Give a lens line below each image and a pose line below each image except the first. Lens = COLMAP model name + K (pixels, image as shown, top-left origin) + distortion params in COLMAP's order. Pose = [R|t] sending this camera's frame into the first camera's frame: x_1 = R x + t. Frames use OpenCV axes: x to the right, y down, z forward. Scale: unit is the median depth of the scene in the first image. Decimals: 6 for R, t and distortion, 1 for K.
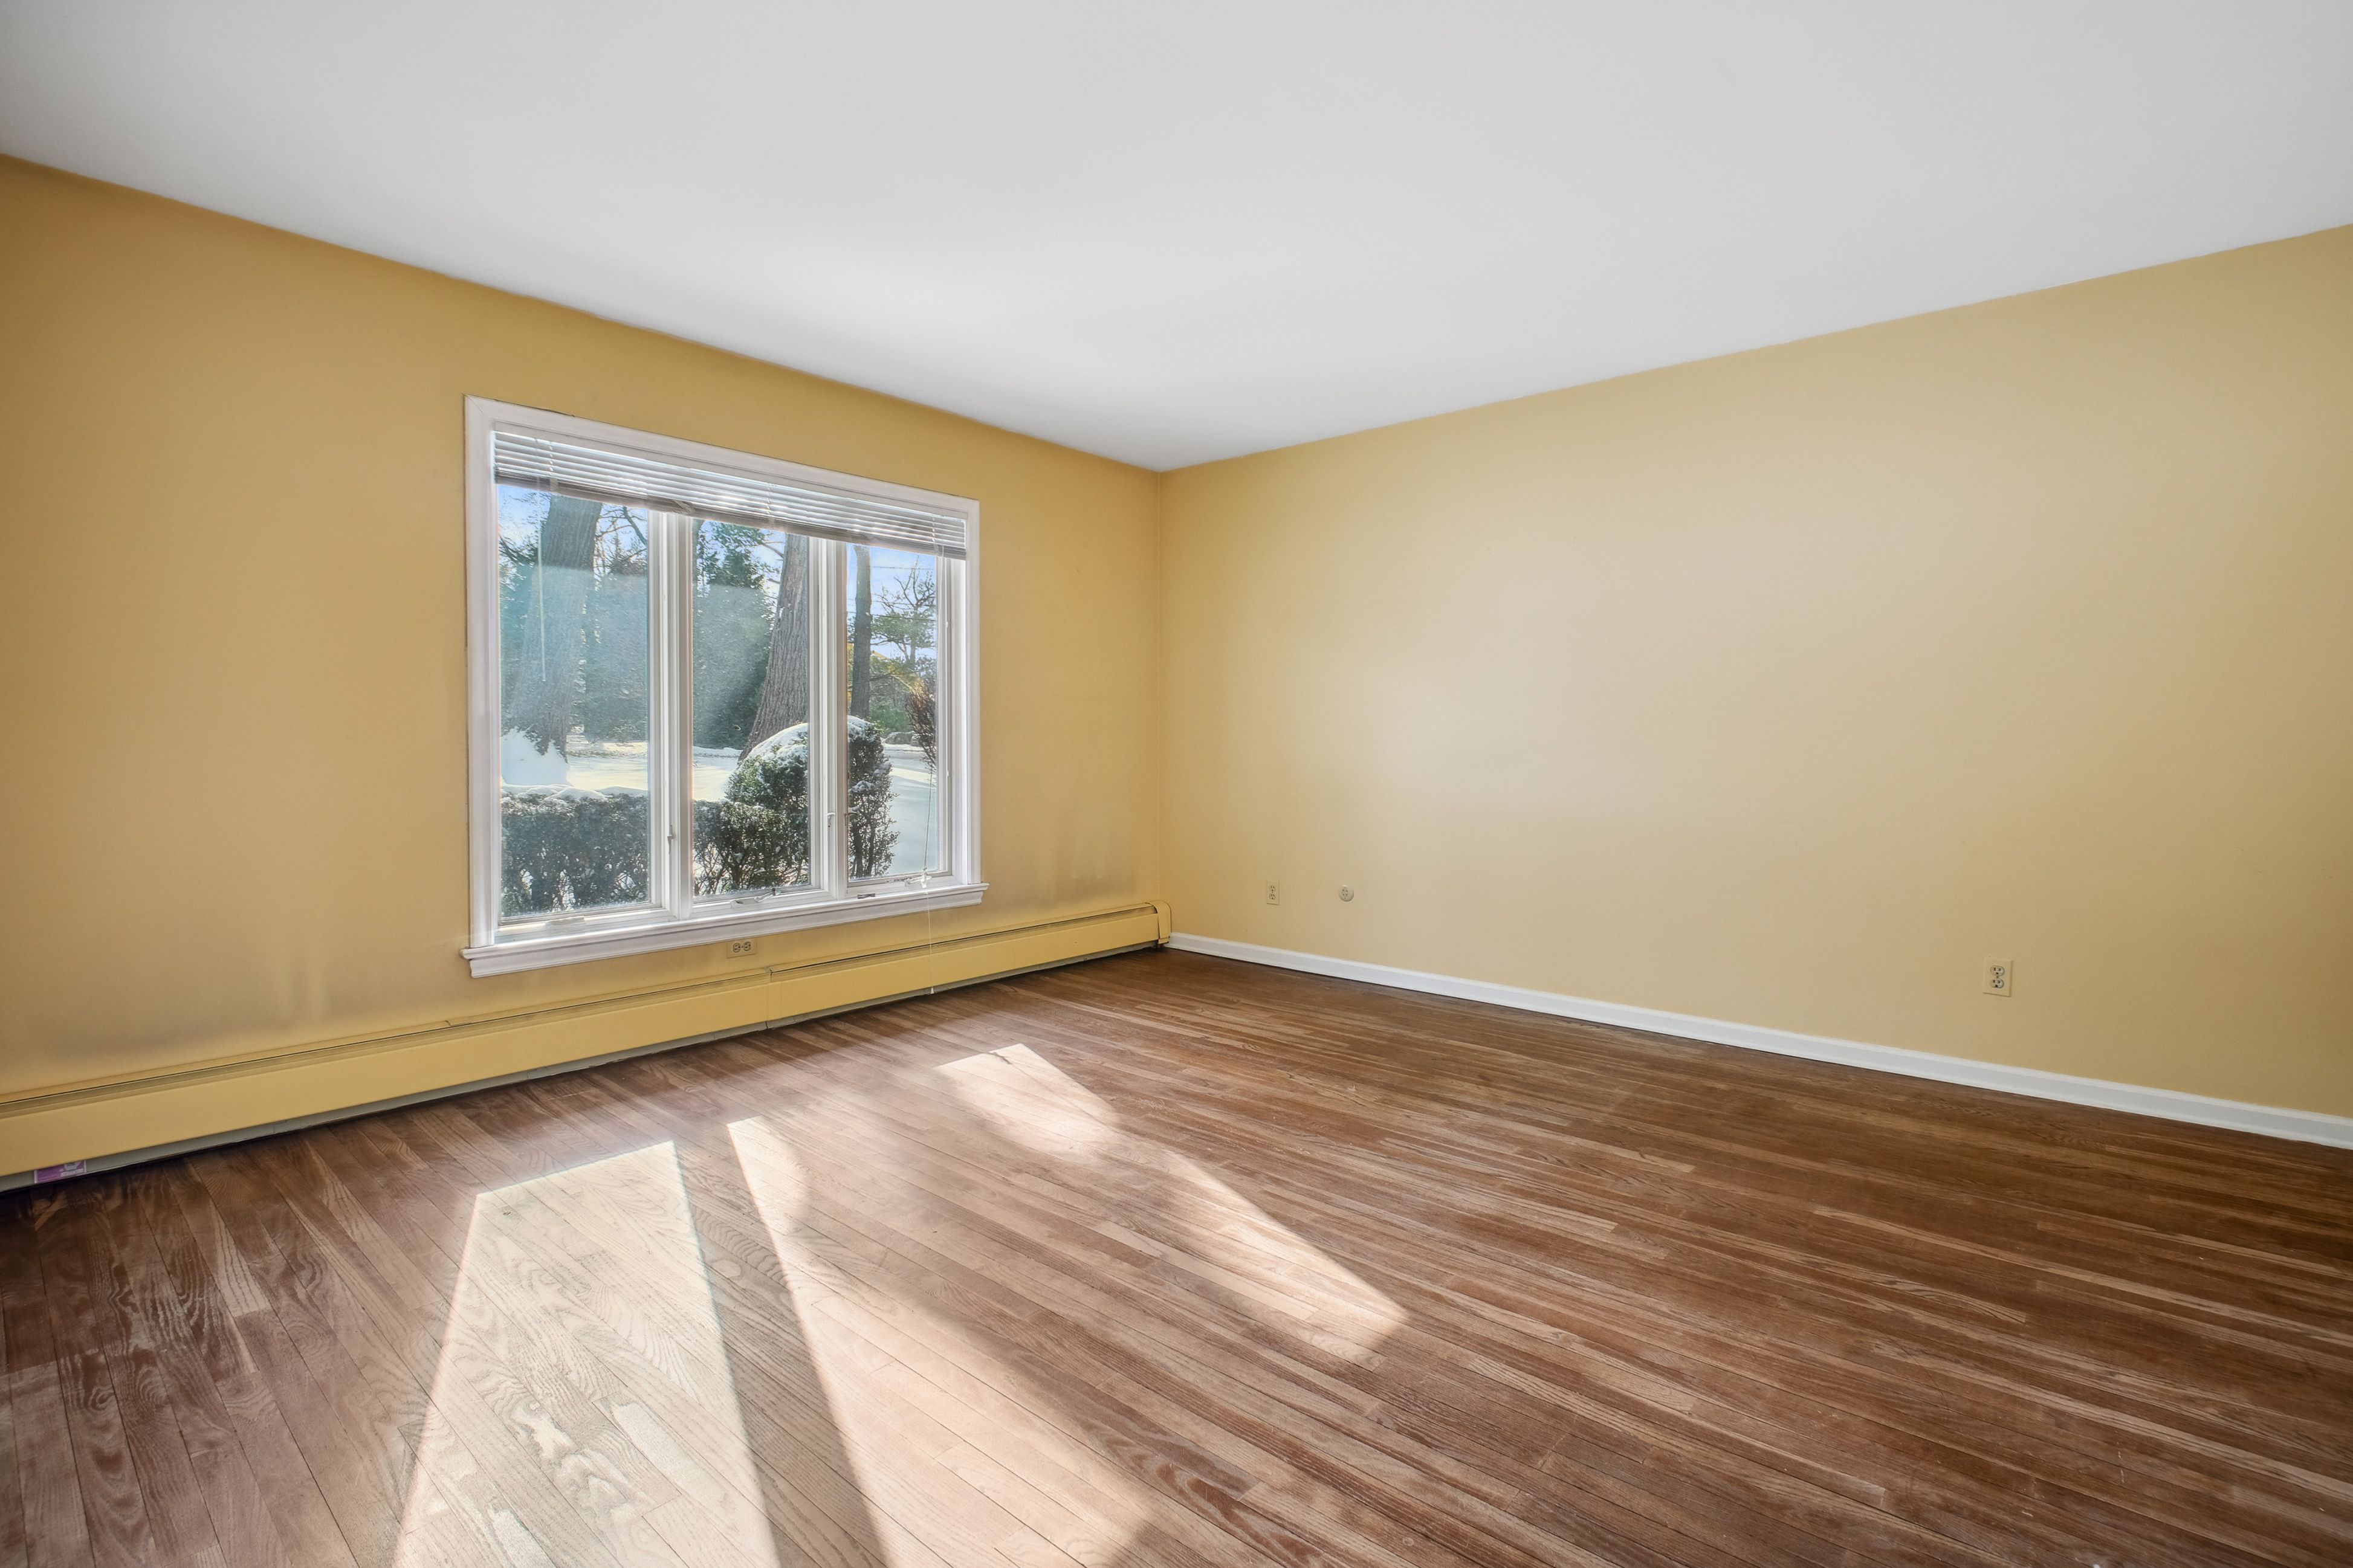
lens RADIAL K [[1086.3, 0, 1164.4], [0, 1086.3, 740.2], [0, 0, 1]] dist [-0.000285, -0.000251]
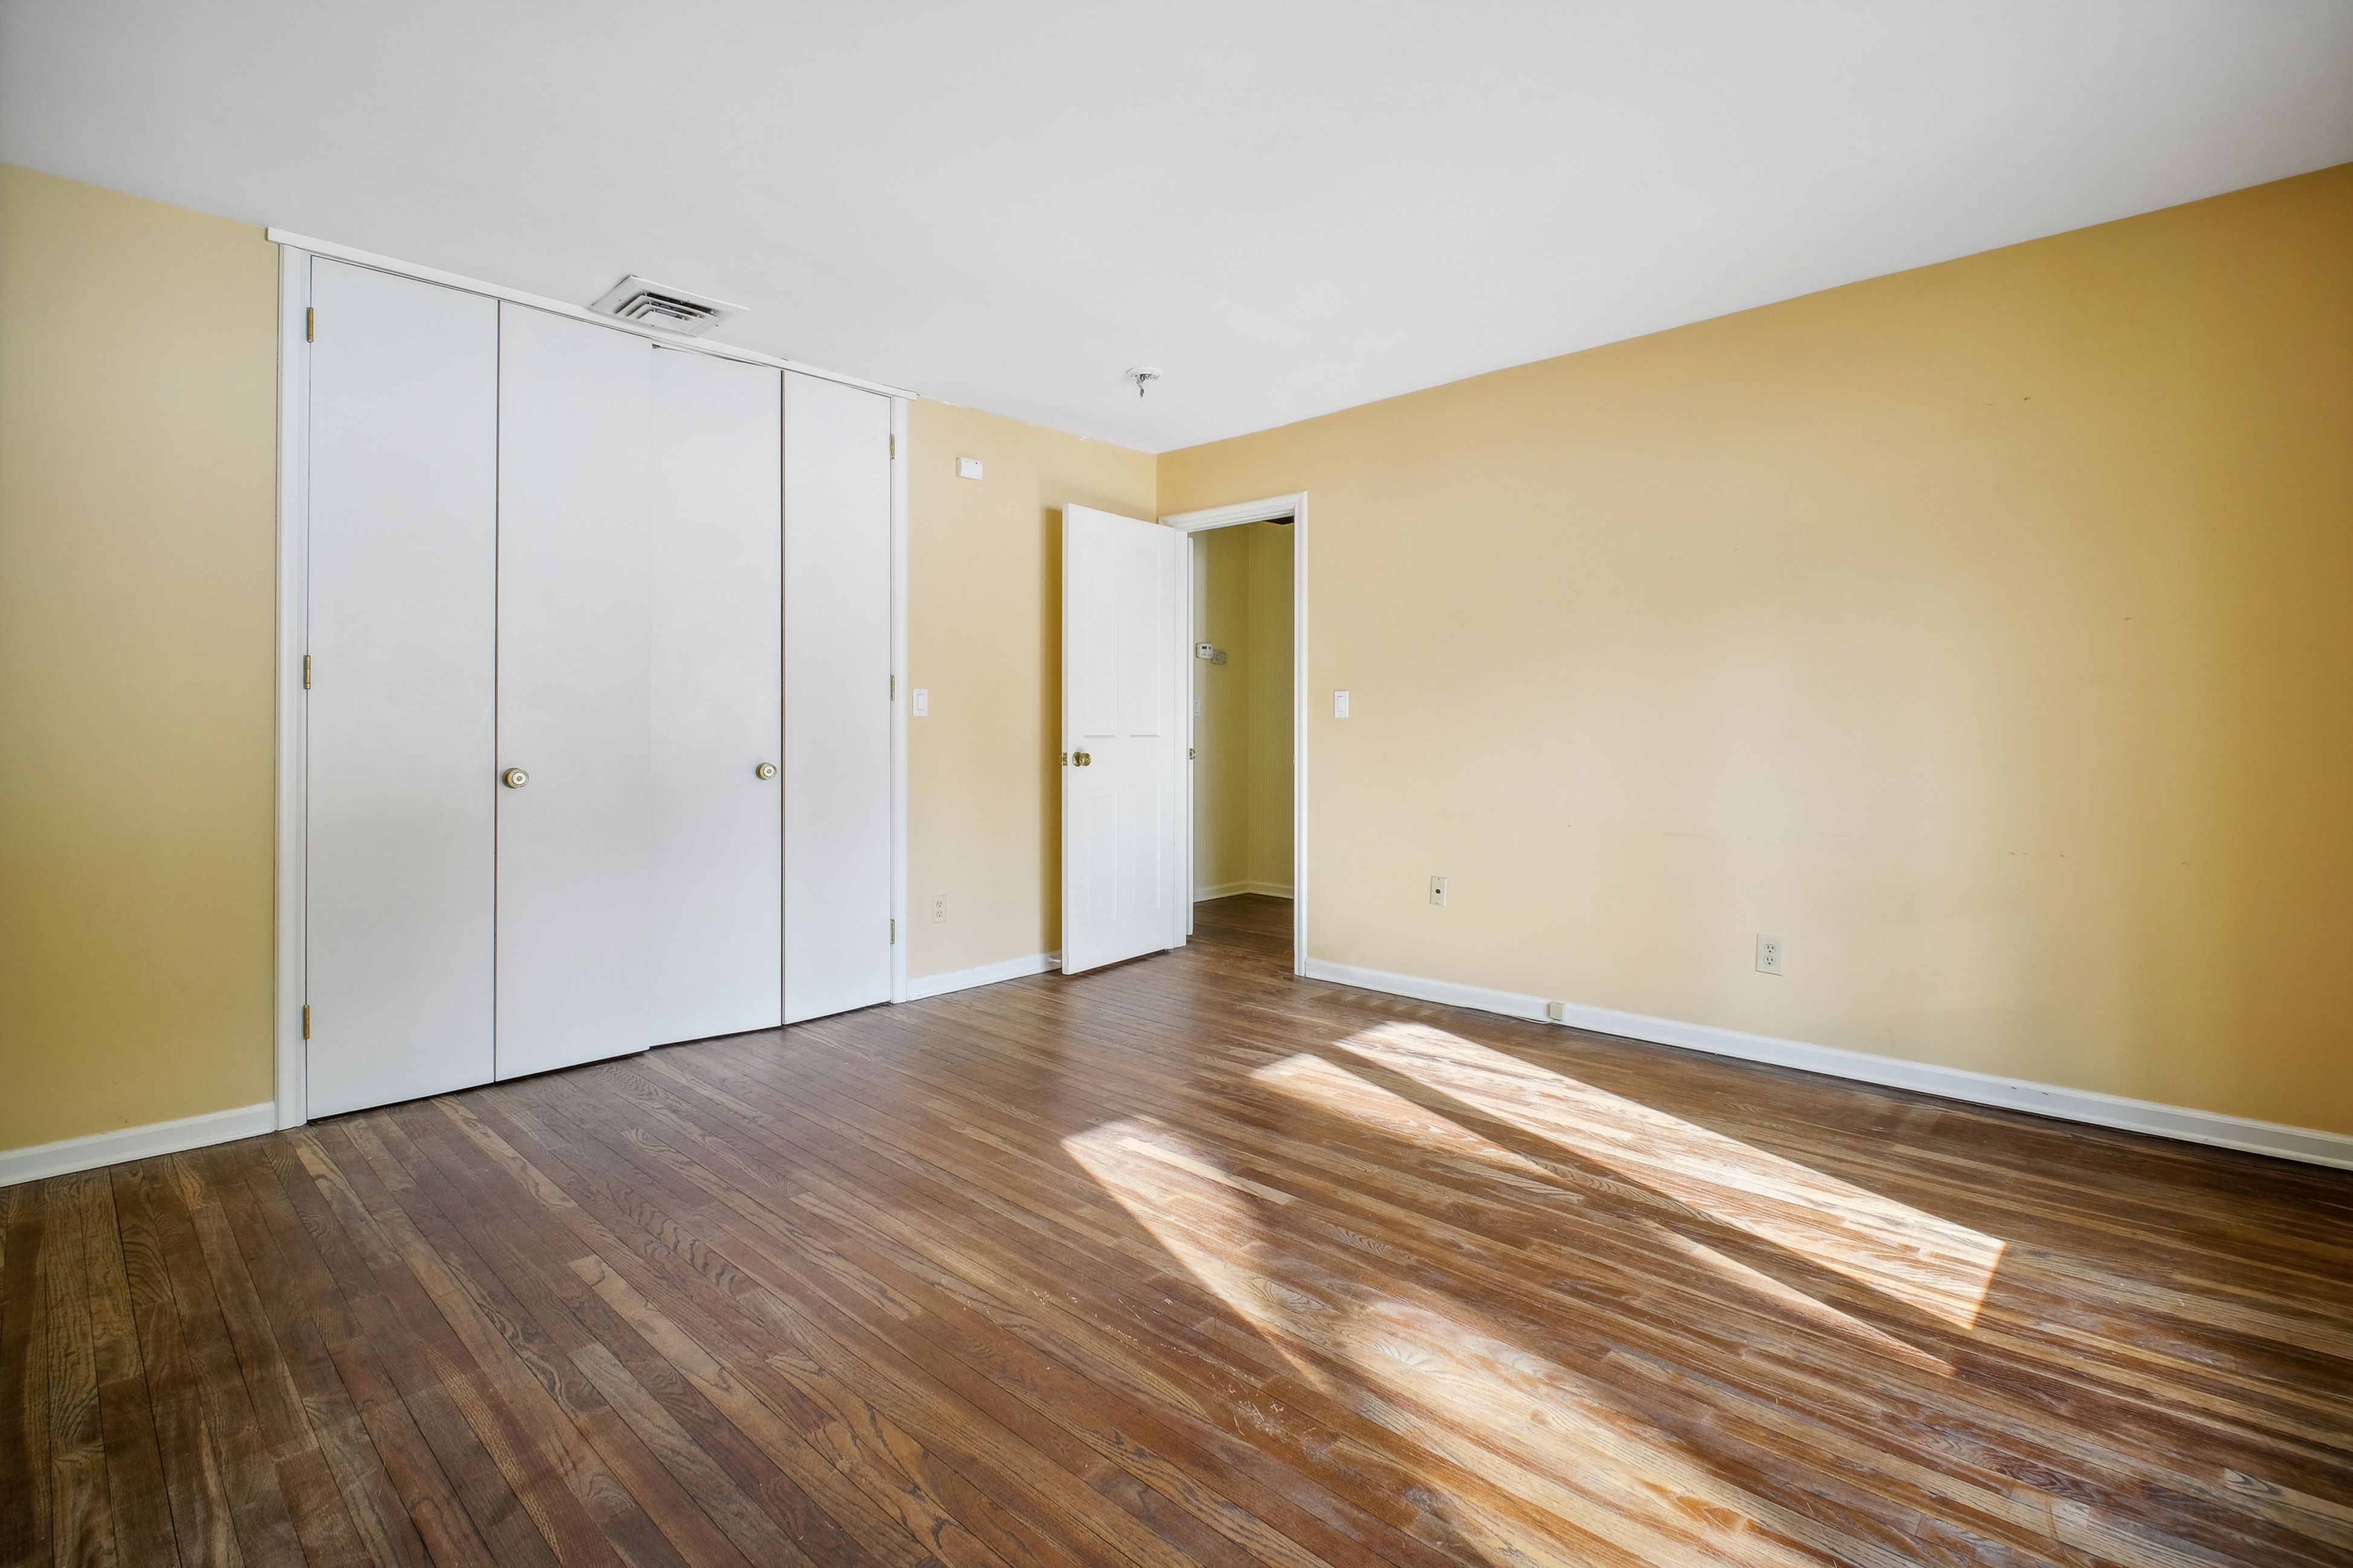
lens RADIAL K [[1086.3, 0, 1164.4], [0, 1086.3, 740.2], [0, 0, 1]] dist [-0.000285, -0.000251]
pose [[-0.998844, -0.000813, 0.048065, 0.011375], [-0.000011, 0.999861, 0.016685, -0.007845], [-0.048072, 0.016665, -0.998705, 1.964512]]
